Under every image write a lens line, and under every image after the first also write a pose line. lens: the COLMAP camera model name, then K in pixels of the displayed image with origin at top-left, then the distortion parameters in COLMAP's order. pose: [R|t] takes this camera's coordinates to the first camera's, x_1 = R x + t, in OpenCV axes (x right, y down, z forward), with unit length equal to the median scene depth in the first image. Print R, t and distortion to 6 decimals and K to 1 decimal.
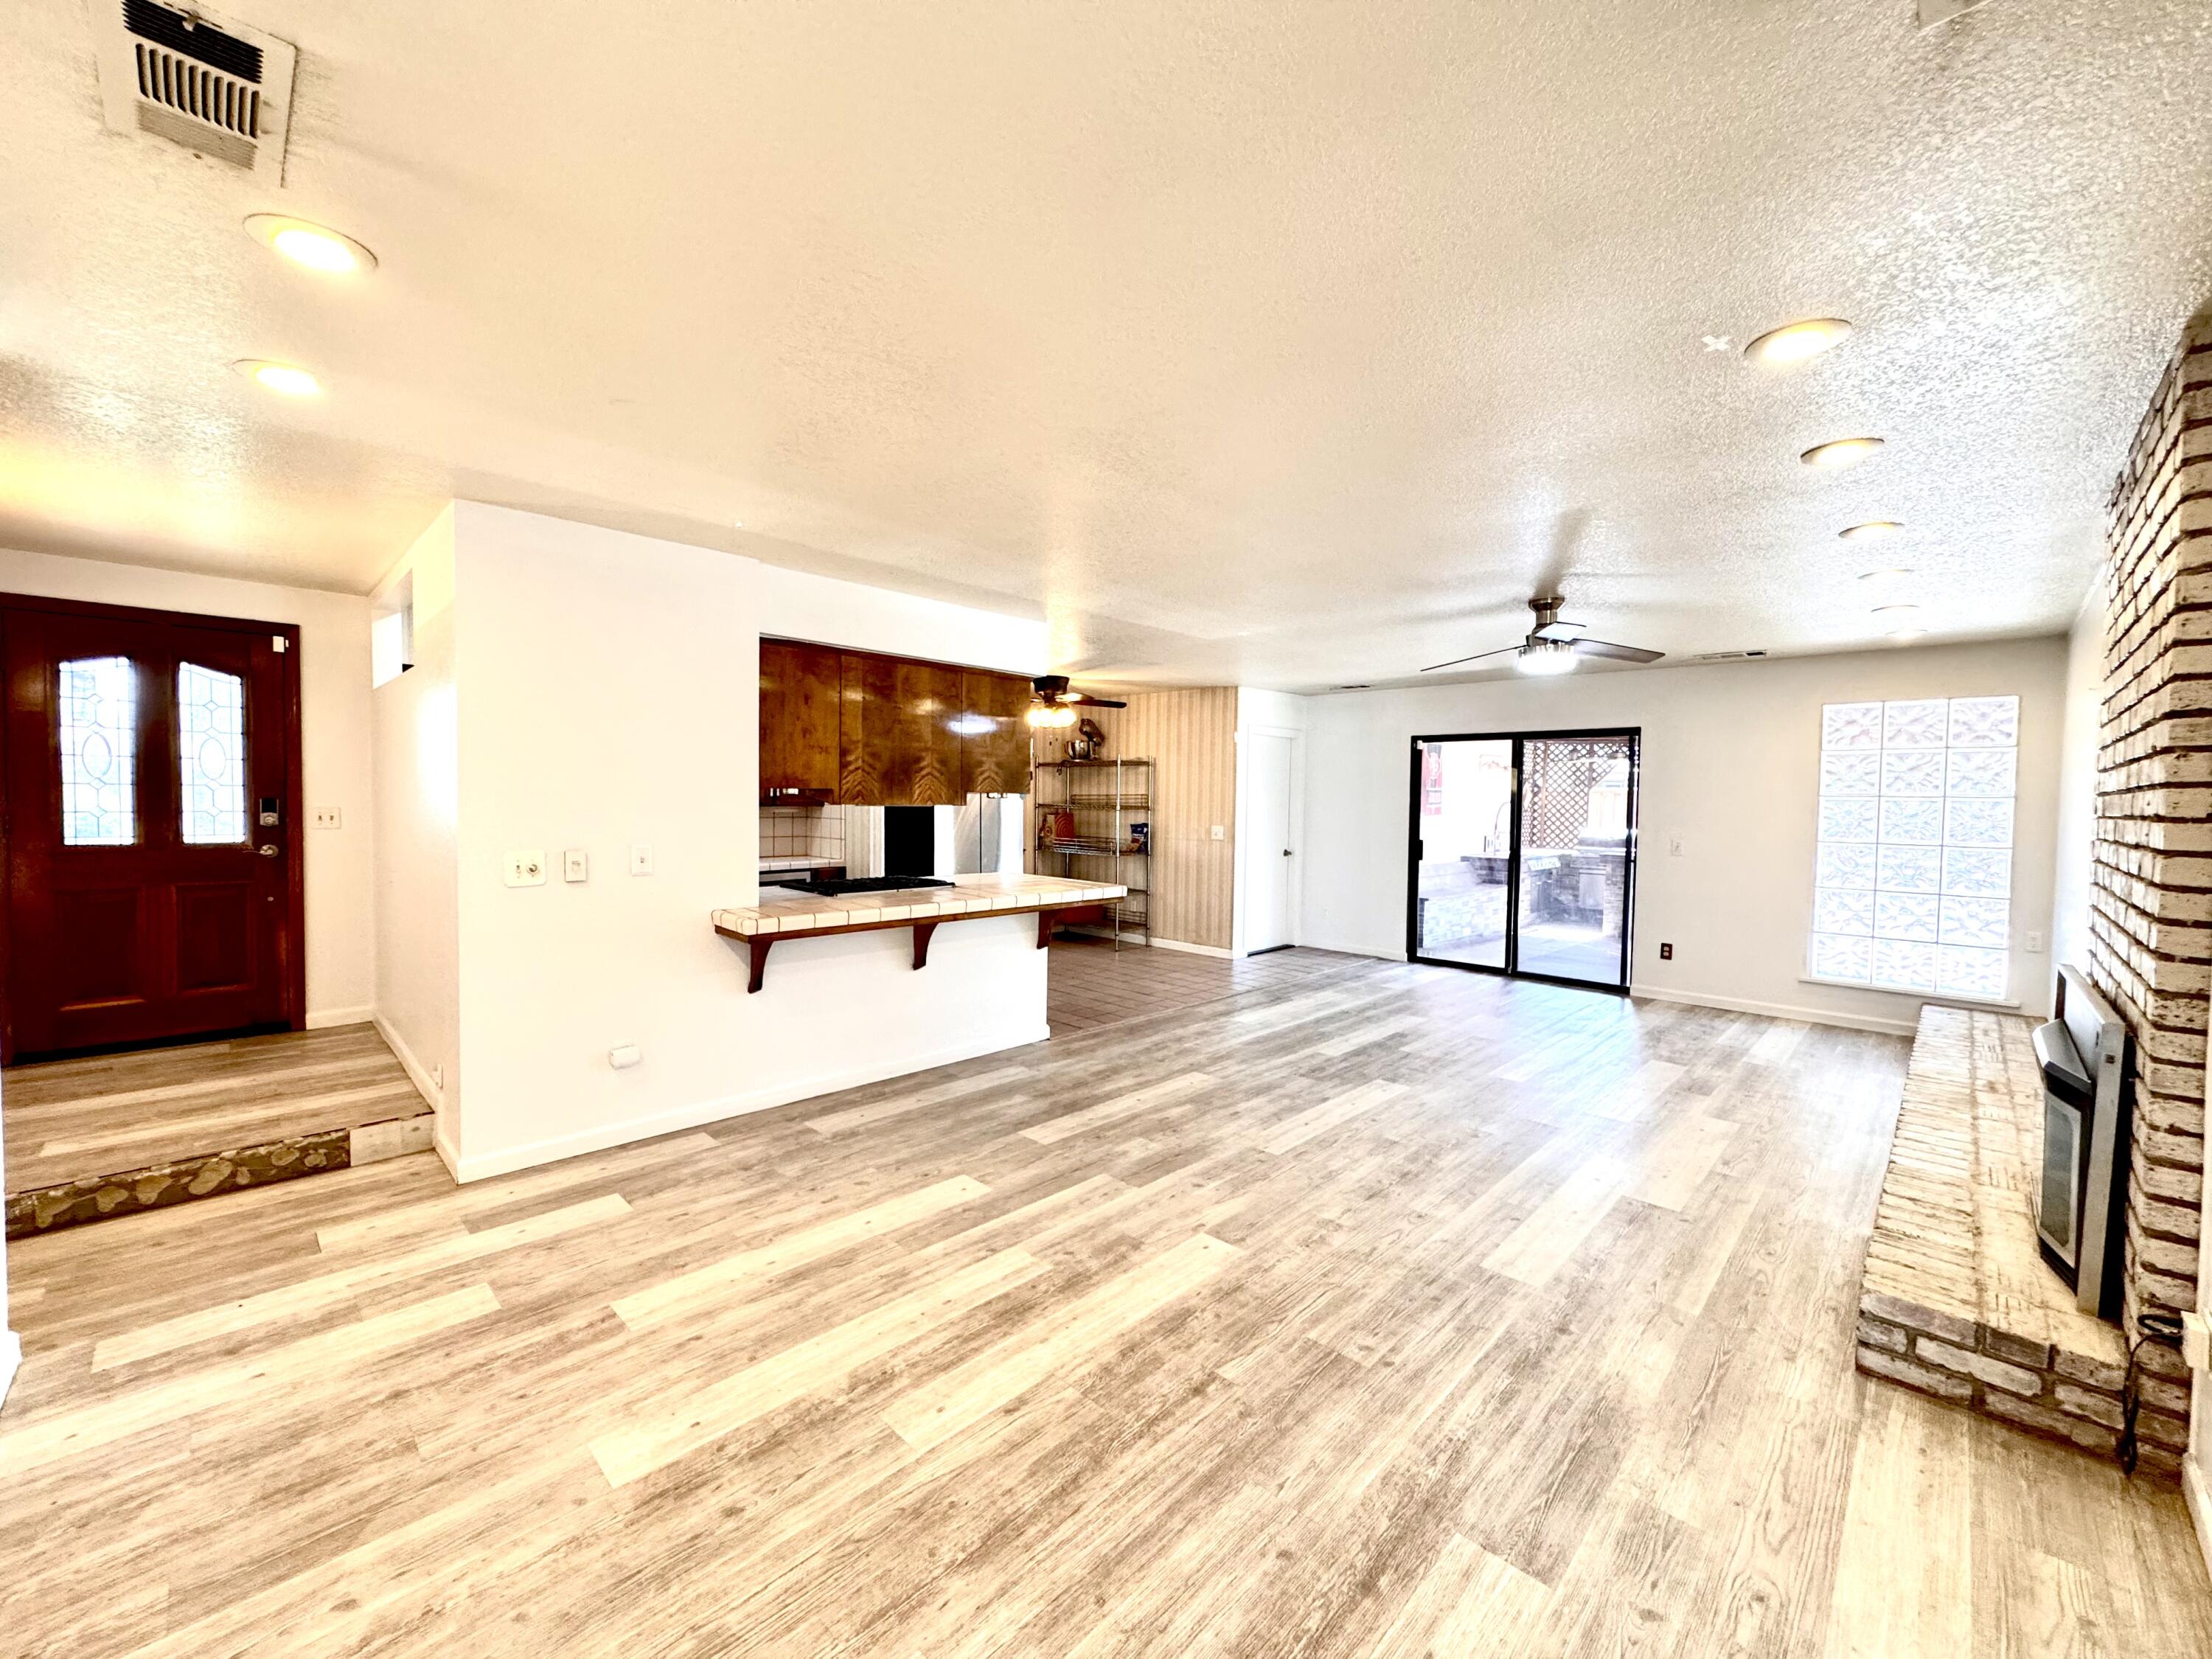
lens RADIAL K [[882.3, 0, 1106.9], [0, 882.3, 823.3], [0, 0, 1]] dist [-0.001190, 0.000697]
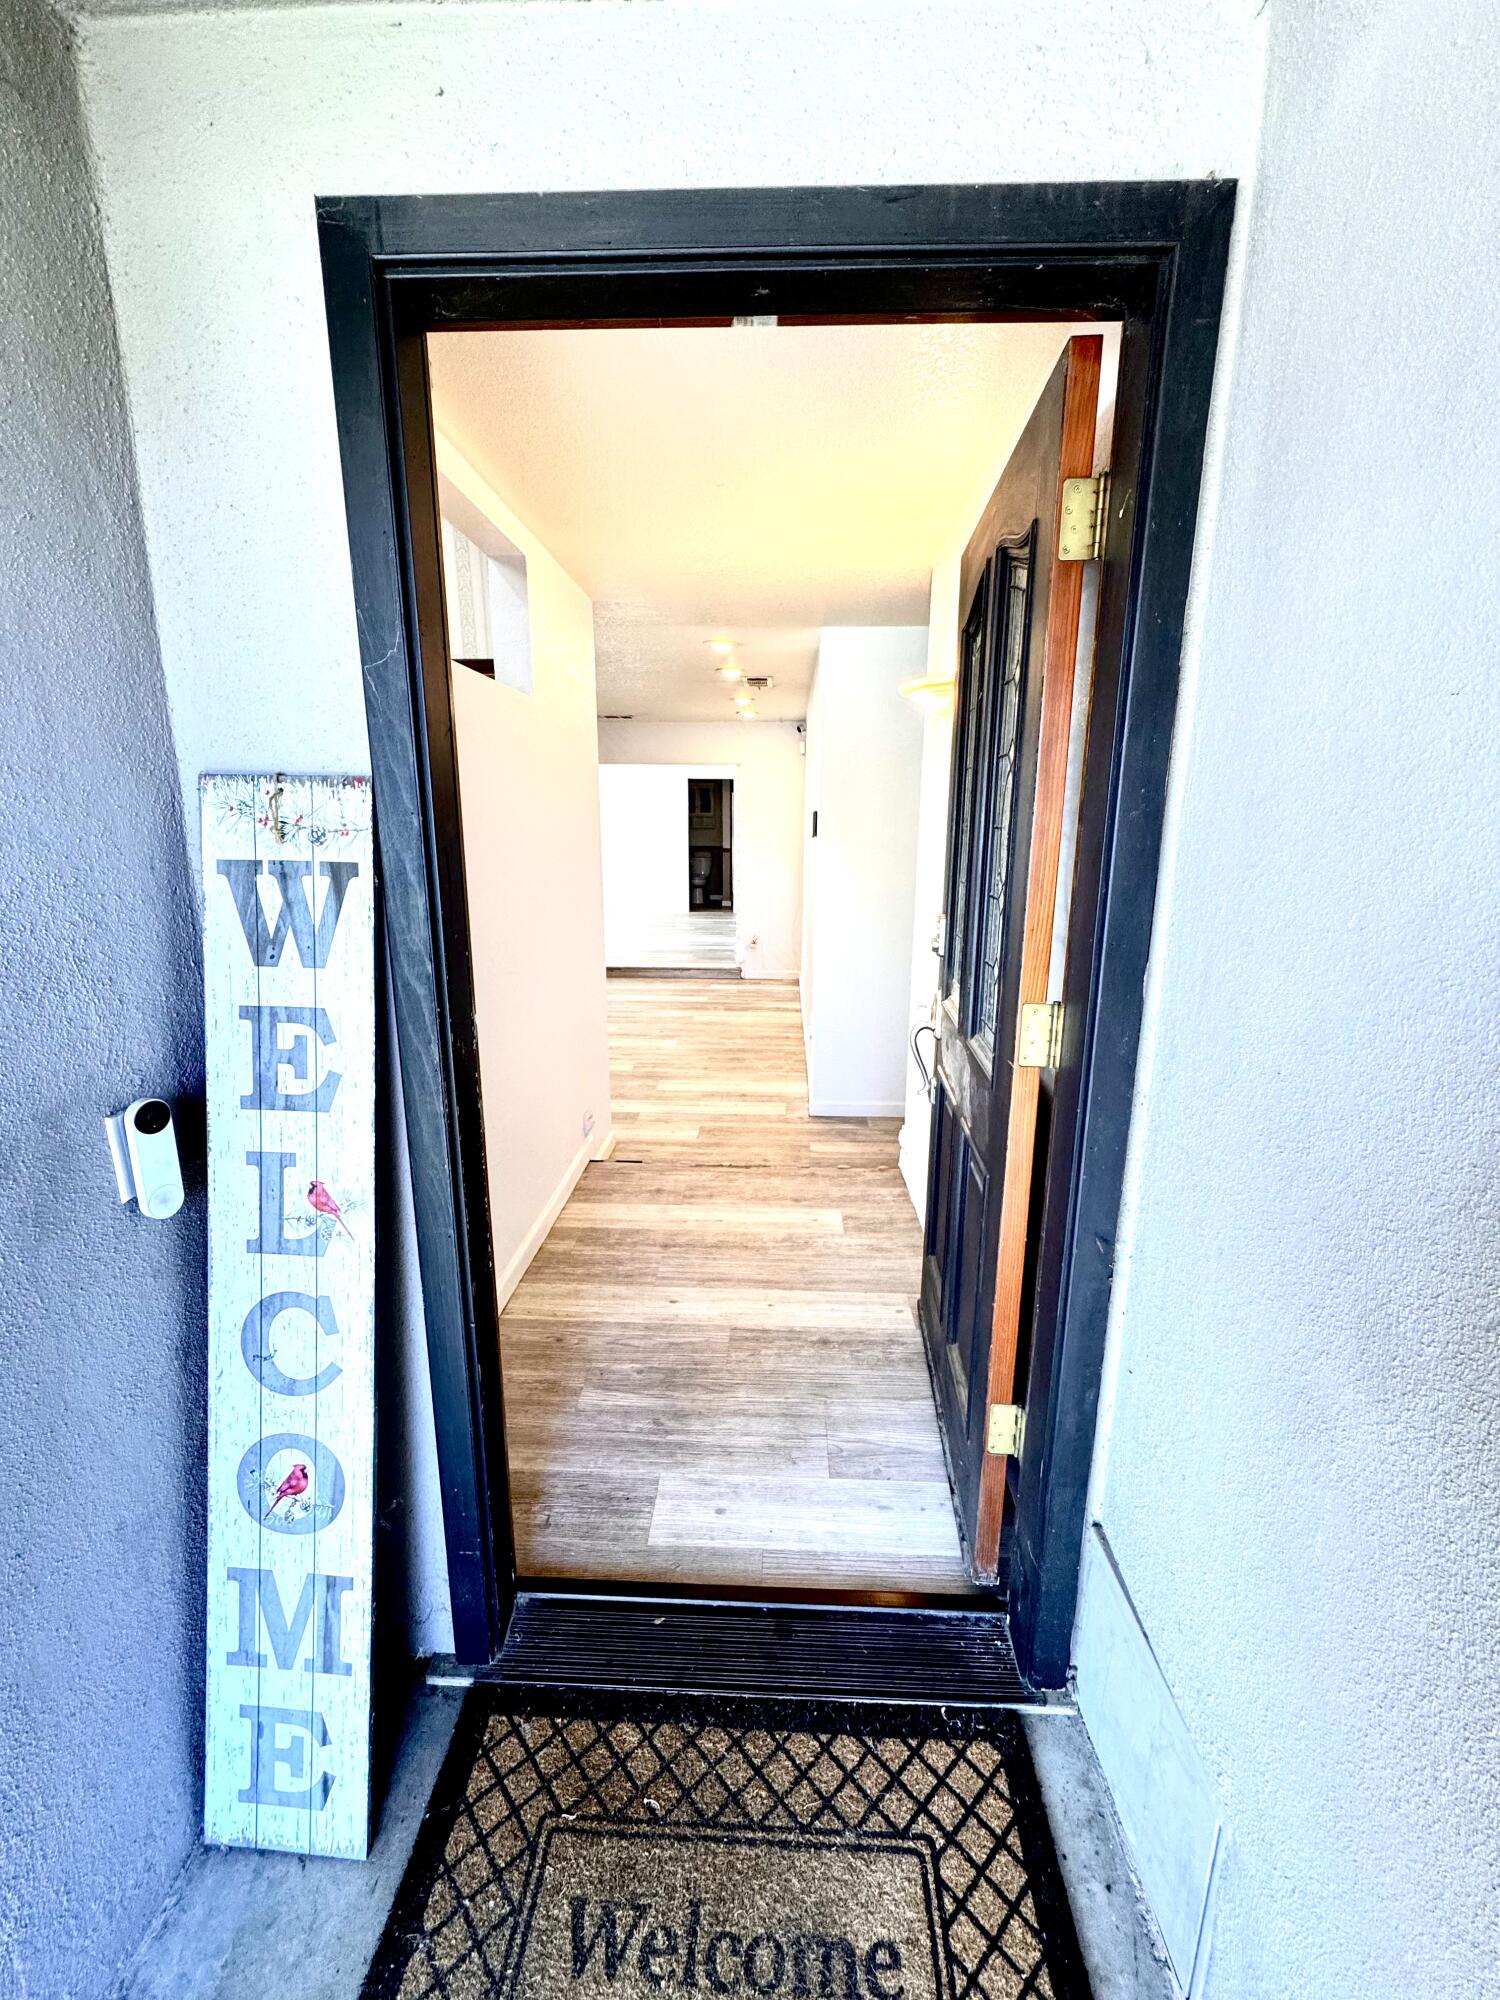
lens RADIAL K [[797.7, 0, 752.1], [0, 797.7, 998.3], [0, 0, 1]] dist [-0.001190, 0.000697]
pose [[-0.668749, -0.182856, 0.720651, -1.587038], [-0.000587, 0.969414, 0.245432, -0.100927], [-0.743488, 0.163710, -0.648402, 1.478154]]
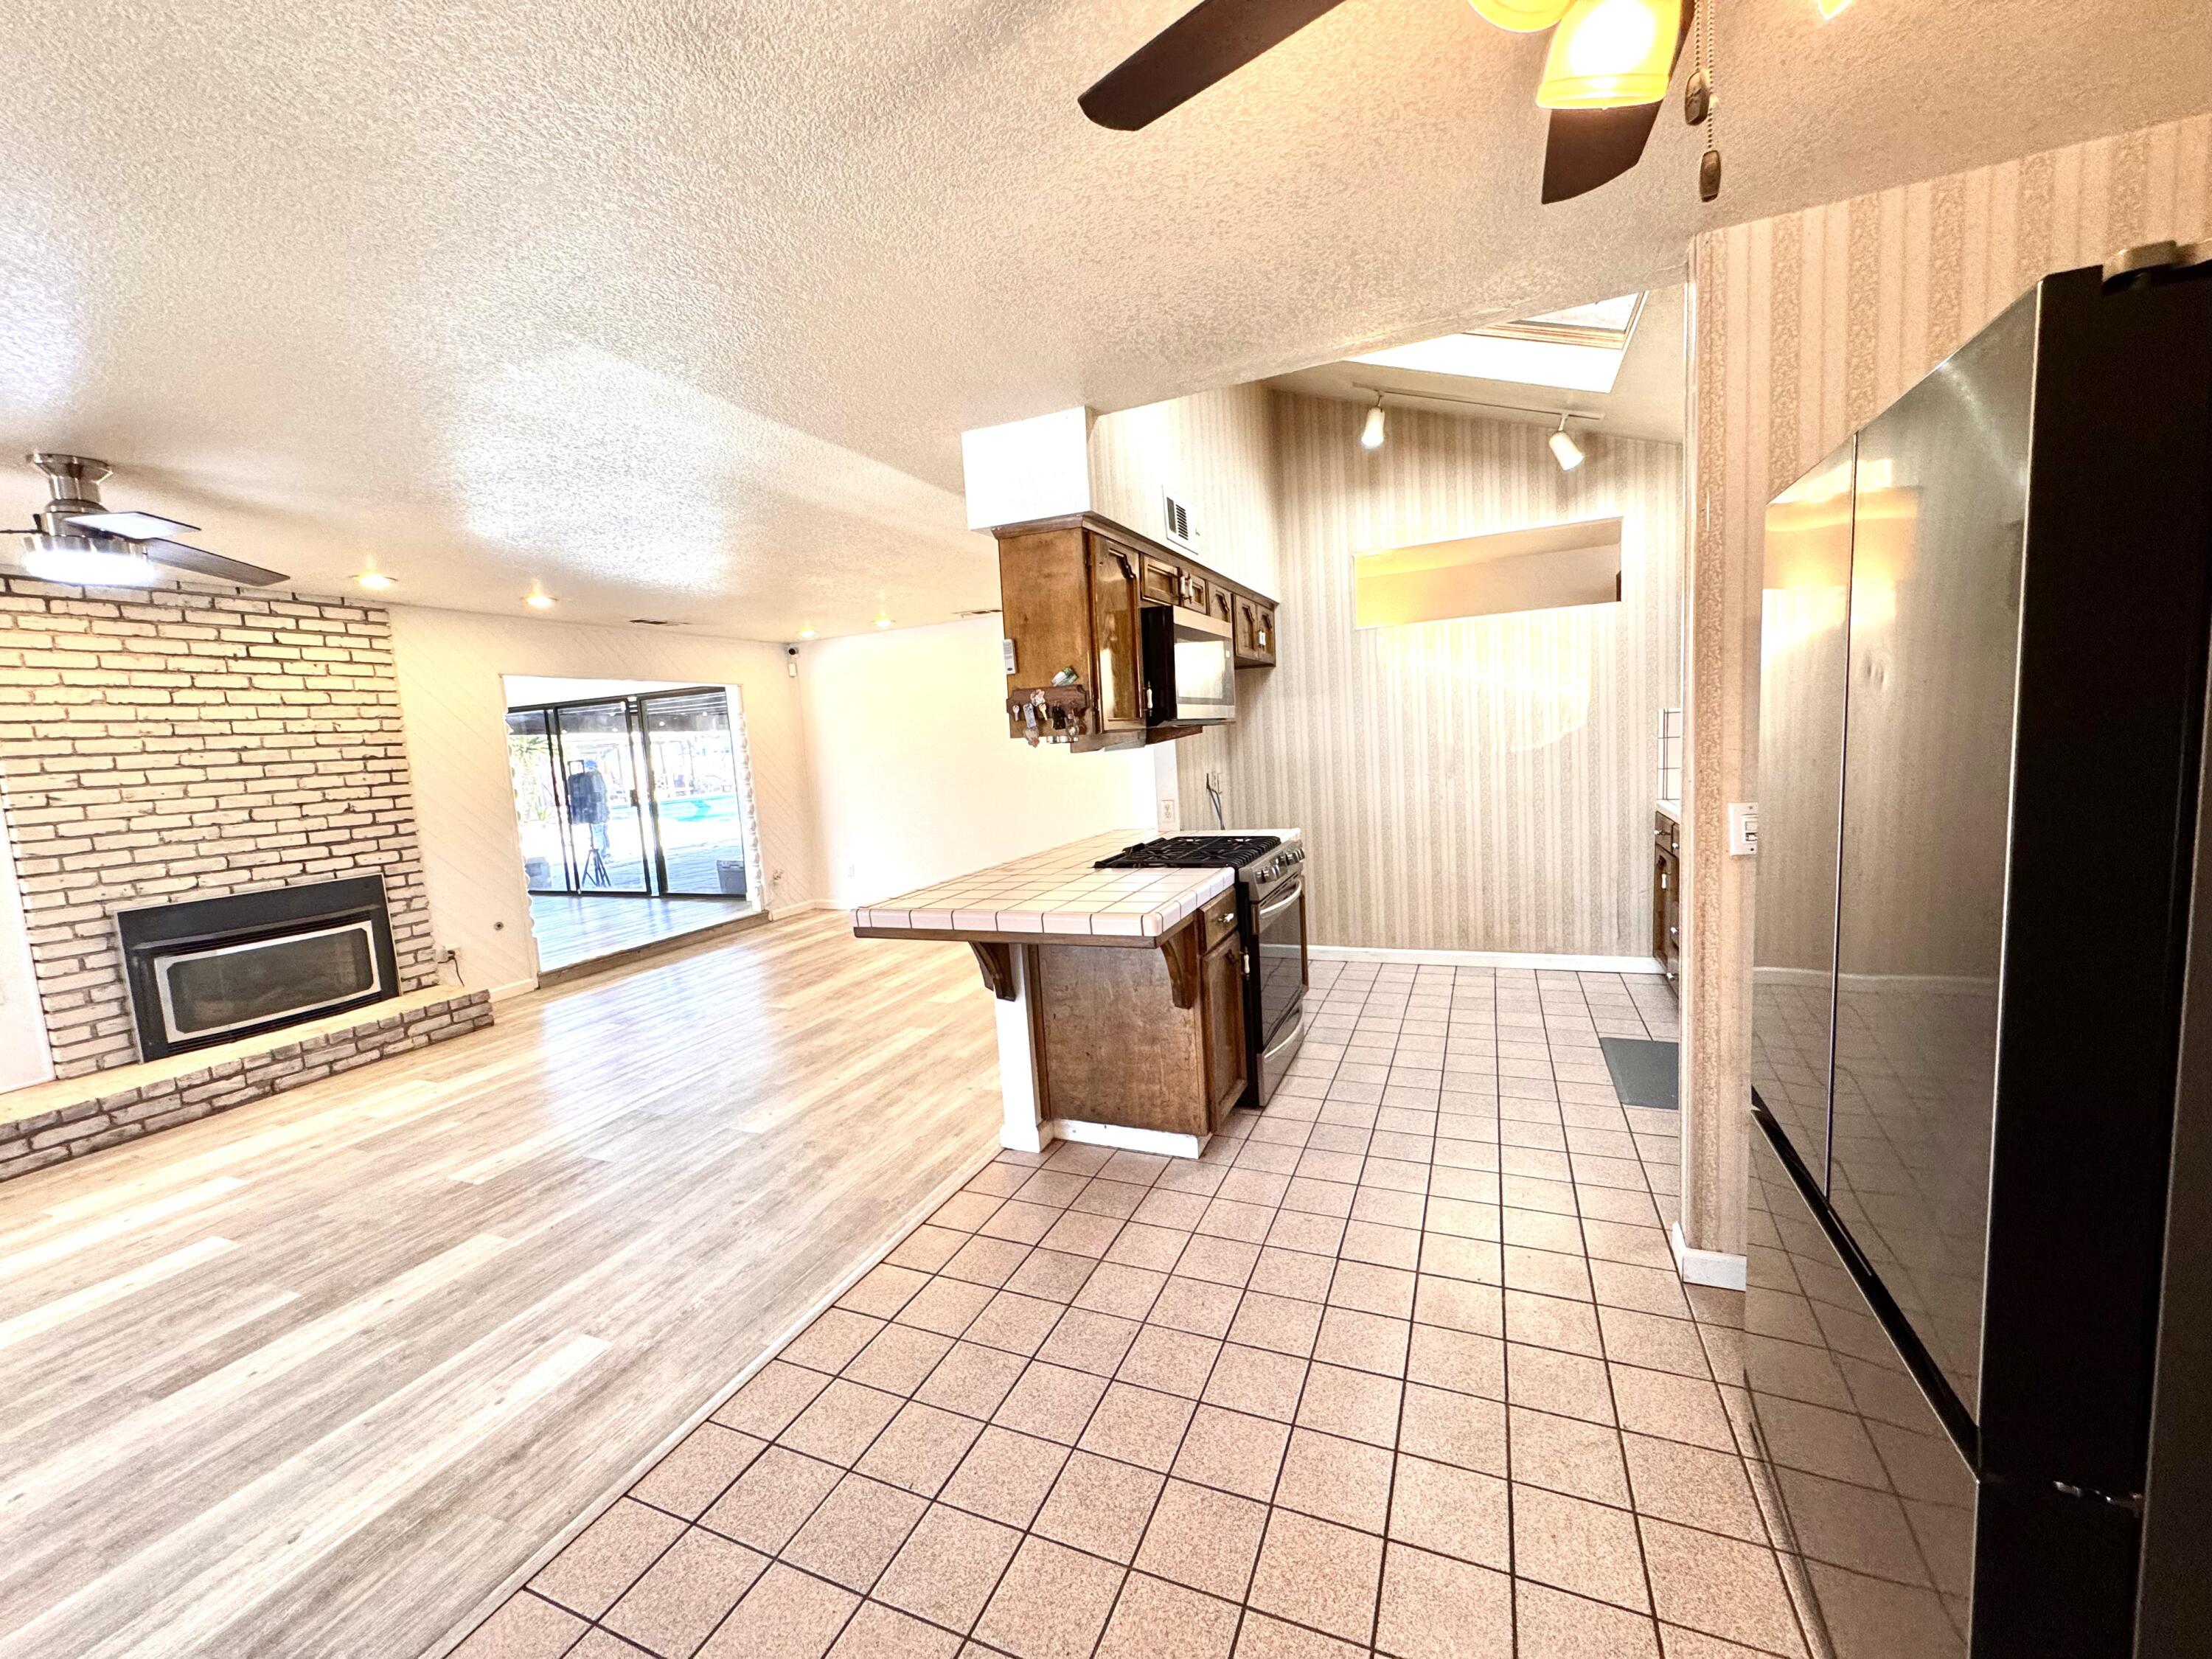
lens RADIAL K [[882.3, 0, 1100.6], [0, 882.3, 828.3], [0, 0, 1]] dist [-0.001190, 0.000697]
pose [[-0.933221, 0.081725, -0.349885, 0.097500], [0.039680, 0.991274, 0.125705, -0.067964], [0.357105, 0.103427, -0.928320, 2.359607]]
